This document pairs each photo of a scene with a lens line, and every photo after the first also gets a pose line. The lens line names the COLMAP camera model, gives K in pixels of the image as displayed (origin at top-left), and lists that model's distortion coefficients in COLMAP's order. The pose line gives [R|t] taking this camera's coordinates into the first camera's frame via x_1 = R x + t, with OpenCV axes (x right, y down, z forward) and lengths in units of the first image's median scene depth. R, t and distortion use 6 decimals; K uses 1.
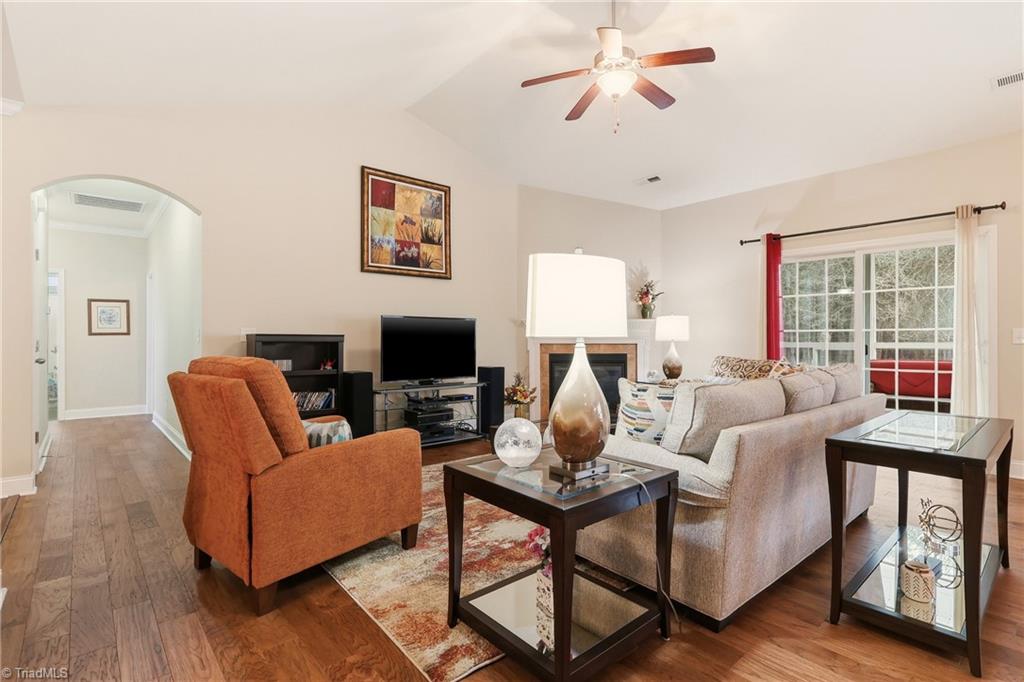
lens RADIAL K [[489.2, 0, 512.0], [0, 489.2, 341.0], [0, 0, 1]] dist [0.005969, 0.000386]
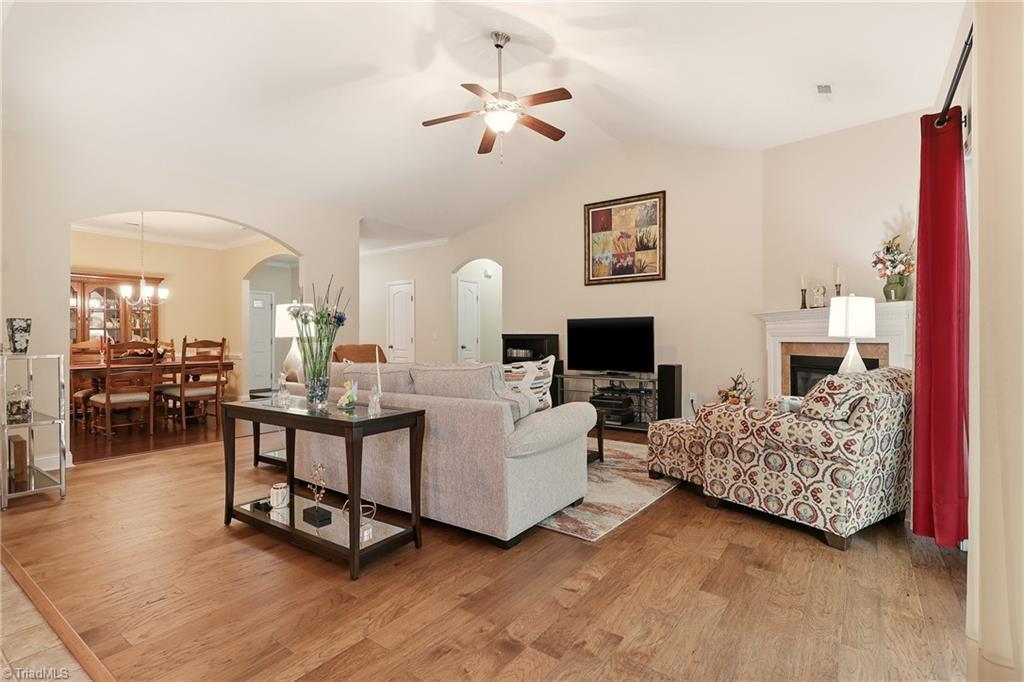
lens RADIAL K [[489.2, 0, 512.0], [0, 489.2, 341.0], [0, 0, 1]] dist [0.005969, 0.000386]
pose [[0.237081, 0.010125, -0.971437, 0.863235], [0.000157, 0.999945, 0.010461, -0.005676], [0.971490, -0.002633, 0.237066, 0.460843]]
